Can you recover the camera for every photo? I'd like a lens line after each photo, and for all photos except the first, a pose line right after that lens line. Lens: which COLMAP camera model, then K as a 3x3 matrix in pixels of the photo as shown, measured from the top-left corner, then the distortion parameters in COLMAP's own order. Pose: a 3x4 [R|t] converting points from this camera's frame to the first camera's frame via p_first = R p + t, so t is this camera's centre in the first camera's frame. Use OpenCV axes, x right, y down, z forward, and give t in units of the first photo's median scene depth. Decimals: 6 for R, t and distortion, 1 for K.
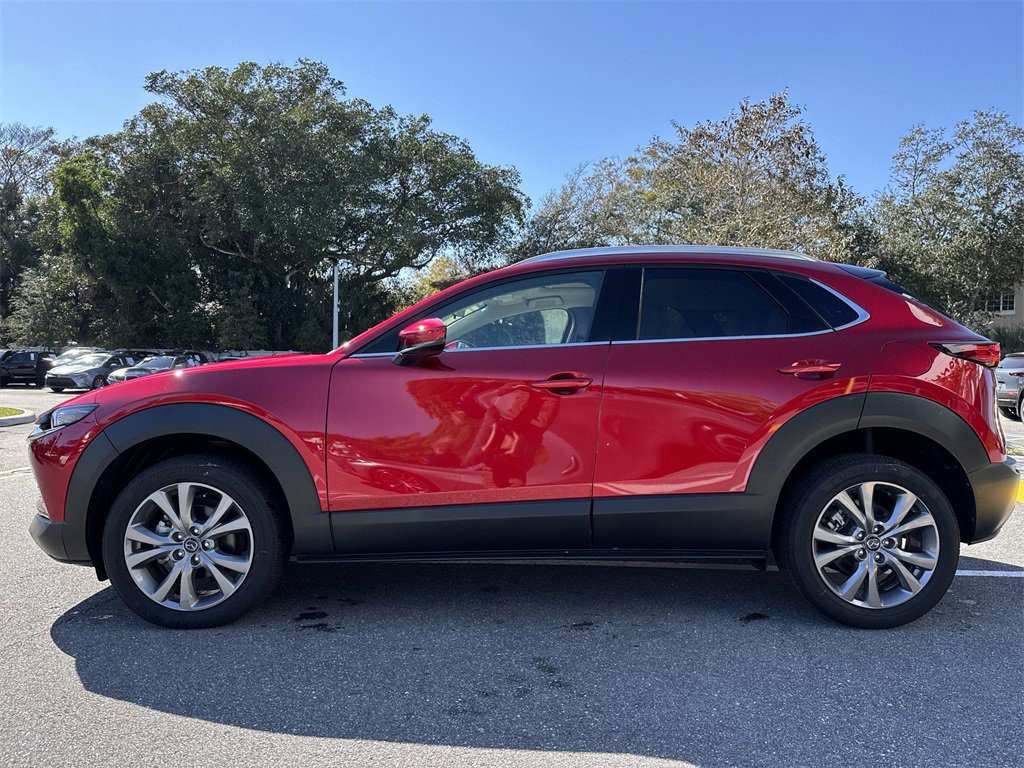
lens RADIAL K [[722.2, 0, 515.3], [0, 722.2, 378.6], [0, 0, 1]] dist [0.036256, -0.044221]
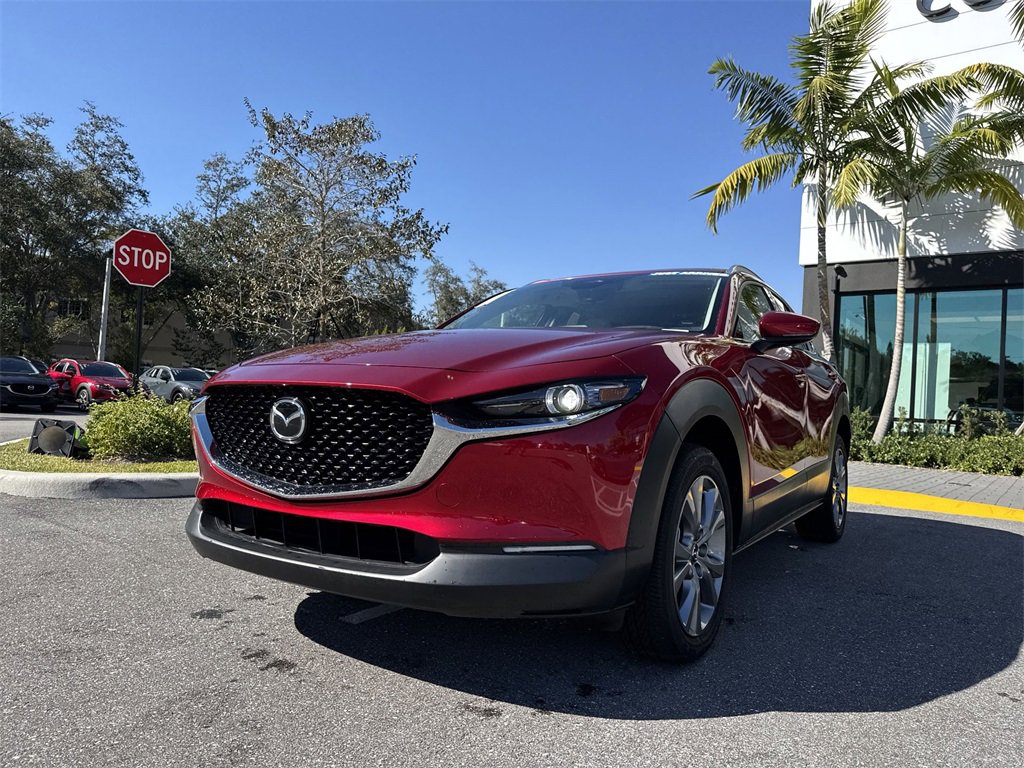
lens RADIAL K [[722.2, 0, 504.8], [0, 722.2, 387.9], [0, 0, 1]] dist [0.036256, -0.044221]
pose [[0.549904, 0.040512, 0.834245, -1.192126], [-0.042150, 0.998896, -0.020725, 0.016078], [-0.834164, -0.023766, 0.551004, 0.668622]]
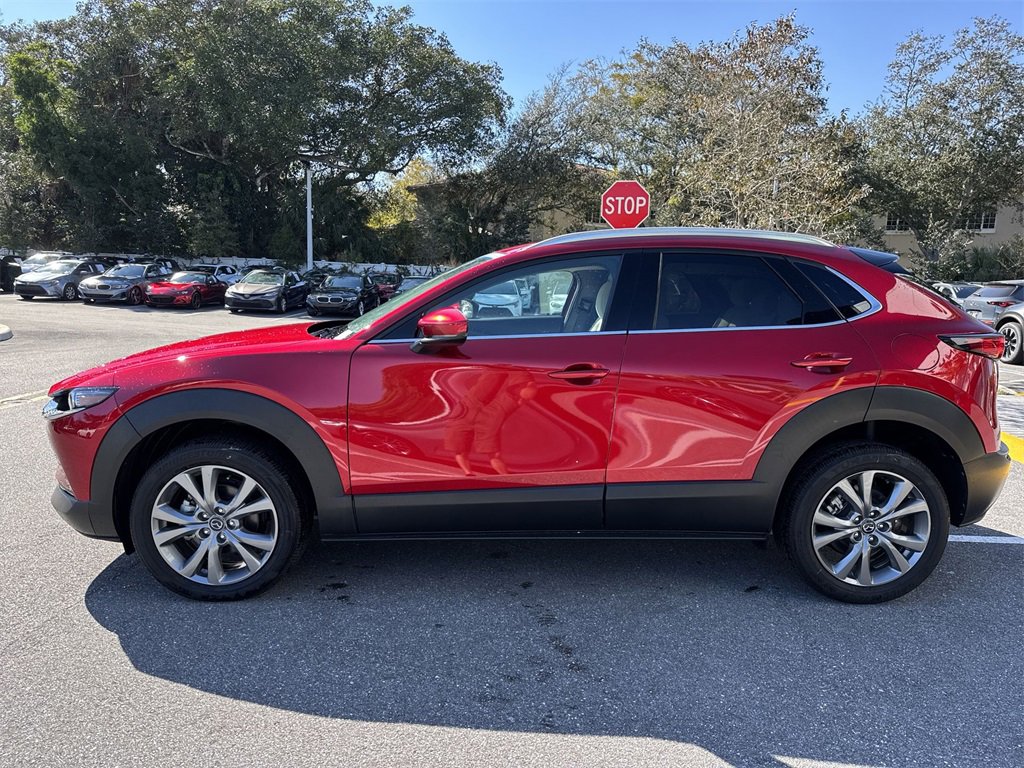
lens RADIAL K [[722.2, 0, 509.8], [0, 722.2, 384.1], [0, 0, 1]] dist [0.036256, -0.044221]
pose [[0.999534, 0.012527, 0.027837, -0.060563], [-0.016213, 0.990519, 0.136417, -0.113435], [-0.025864, -0.136805, 0.990260, -0.004522]]
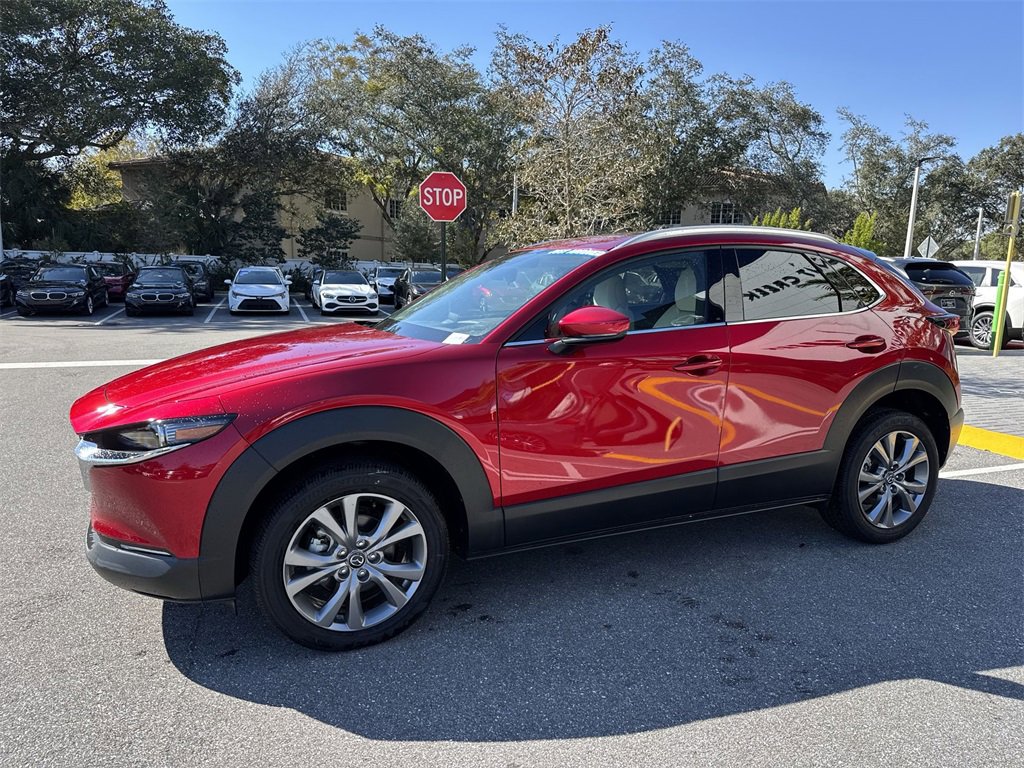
lens RADIAL K [[722.2, 0, 510.9], [0, 722.2, 383.6], [0, 0, 1]] dist [0.036256, -0.044221]
pose [[0.917016, -0.053997, 0.395179, -0.607739], [-0.005130, 0.989115, 0.147056, -0.120568], [-0.398818, -0.136879, 0.906757, 0.133640]]
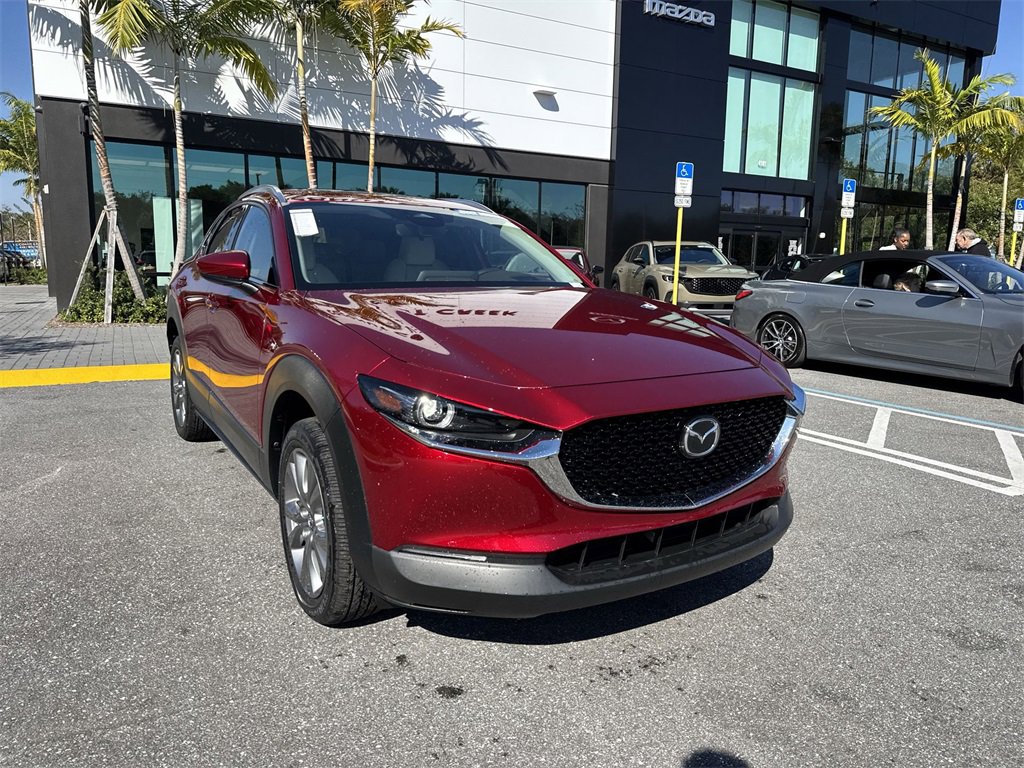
lens RADIAL K [[722.2, 0, 514.6], [0, 722.2, 375.4], [0, 0, 1]] dist [0.036256, -0.044221]
pose [[-0.538313, -0.144862, 0.830201, -1.206137], [-0.021694, 0.987171, 0.158184, -0.079876], [-0.842466, 0.067142, -0.534550, 1.390860]]
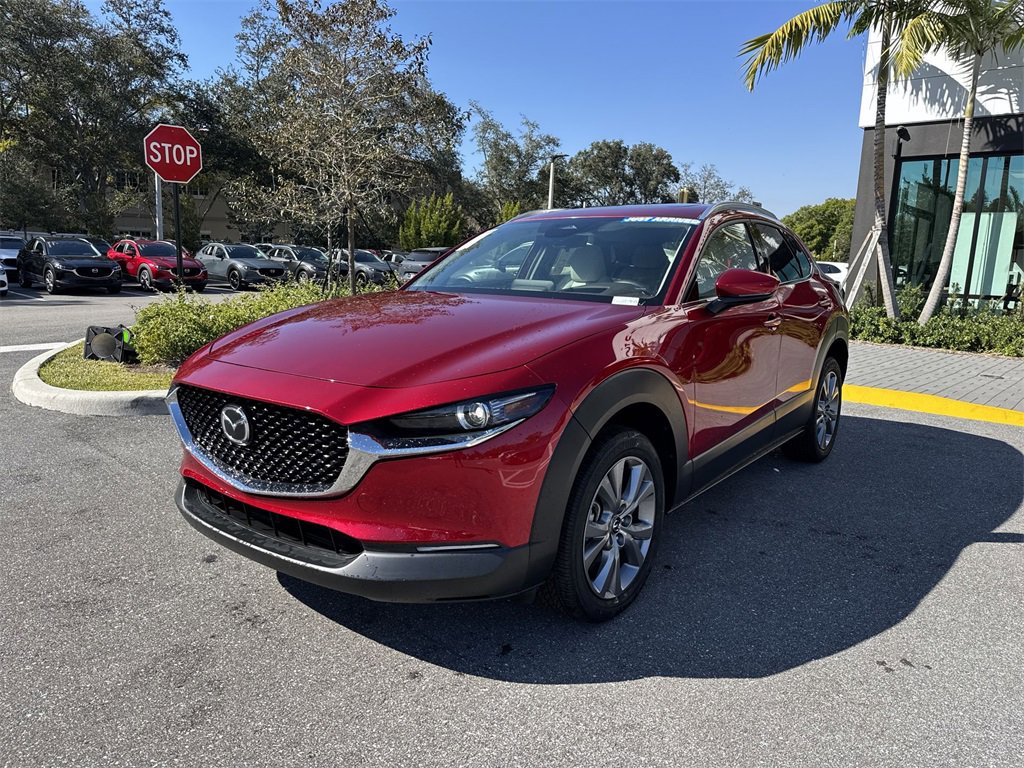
lens RADIAL K [[722.2, 0, 502.5], [0, 722.2, 388.7], [0, 0, 1]] dist [0.036256, -0.044221]
pose [[0.617337, -0.125140, 0.776682, -1.164298], [-0.019457, 0.984537, 0.174095, -0.086860], [-0.786458, -0.122587, 0.605356, 0.576571]]
